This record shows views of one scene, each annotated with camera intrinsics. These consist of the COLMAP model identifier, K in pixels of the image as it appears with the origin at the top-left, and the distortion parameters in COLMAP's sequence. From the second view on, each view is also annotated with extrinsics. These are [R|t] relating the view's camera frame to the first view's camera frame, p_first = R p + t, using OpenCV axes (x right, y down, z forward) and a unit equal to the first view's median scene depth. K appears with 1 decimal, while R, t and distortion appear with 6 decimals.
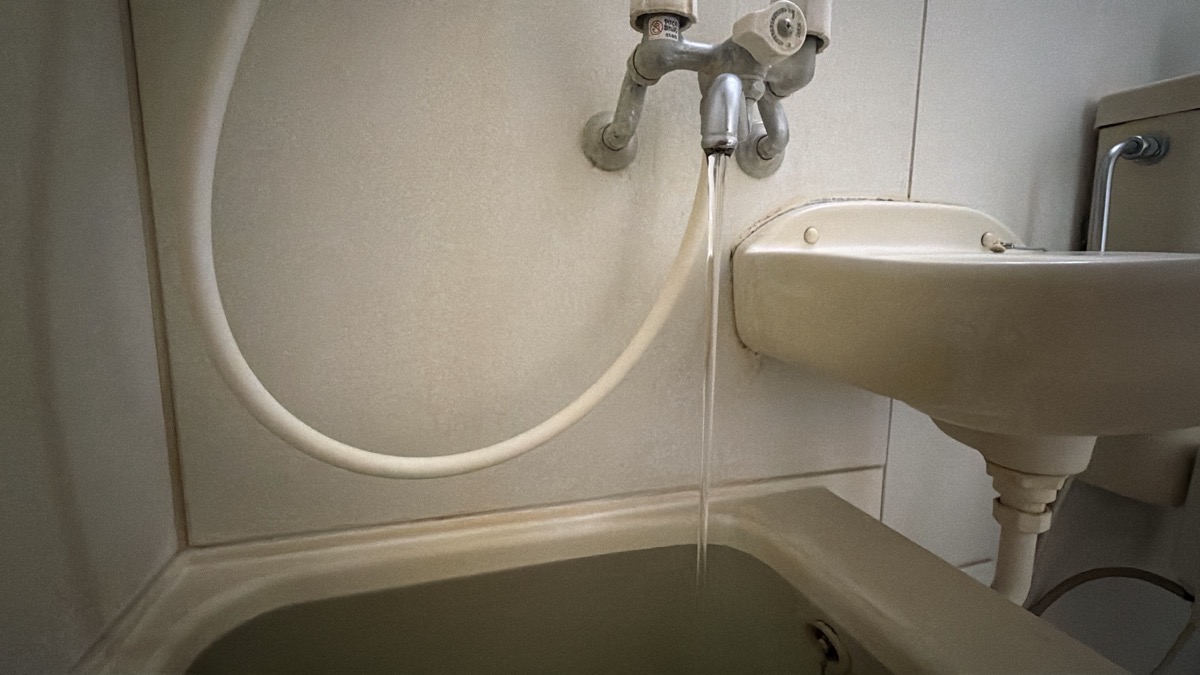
lens RADIAL K [[554.1, 0, 609.7], [0, 554.1, 343.5], [0, 0, 1]] dist [0.005890, 0.000888]
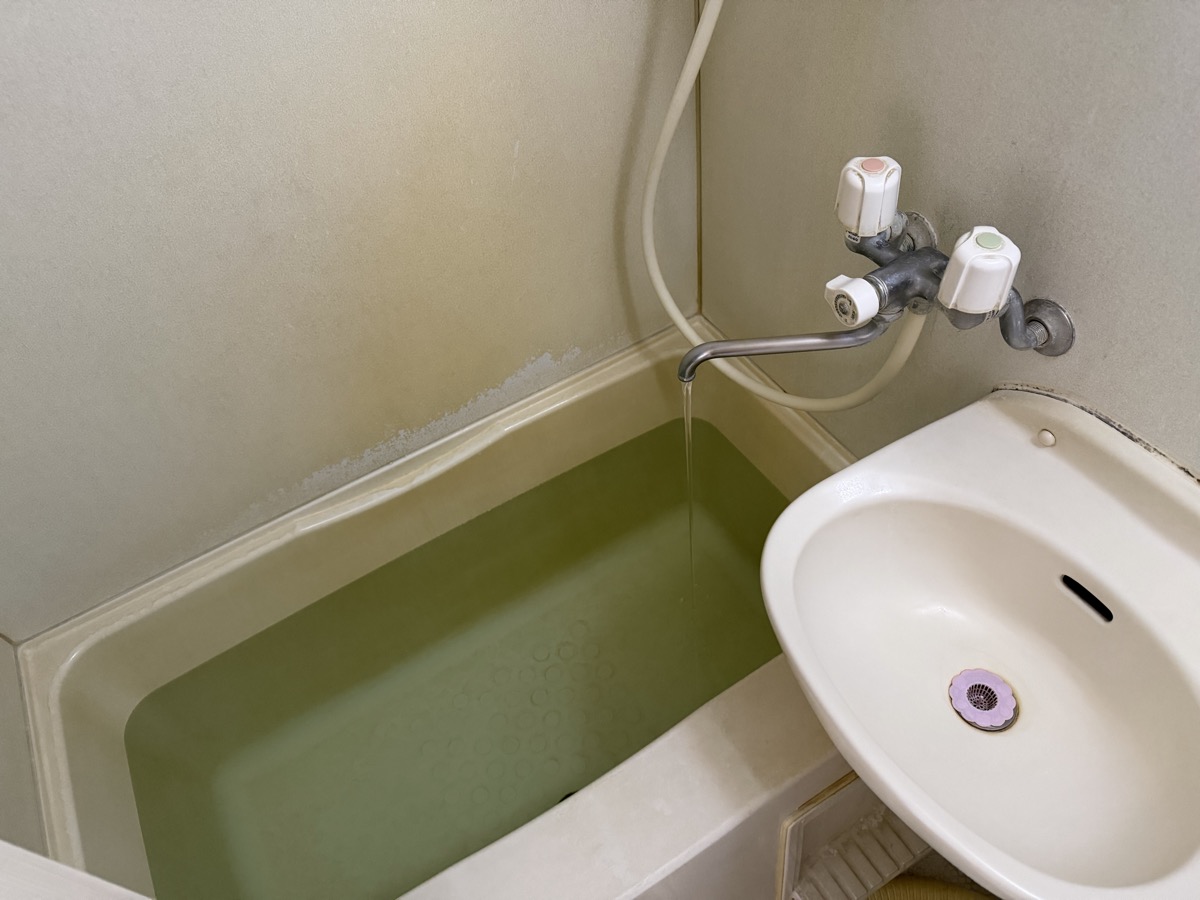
lens RADIAL K [[850.0, 0, 607.1], [0, 850.0, 450.4], [0, 0, 1]] dist [0.016659, -0.035164]
pose [[0.235438, 0.725927, -0.646219, 1.159695], [-0.045744, 0.672450, 0.738727, -1.224262], [0.970812, -0.144364, 0.191528, 0.073802]]
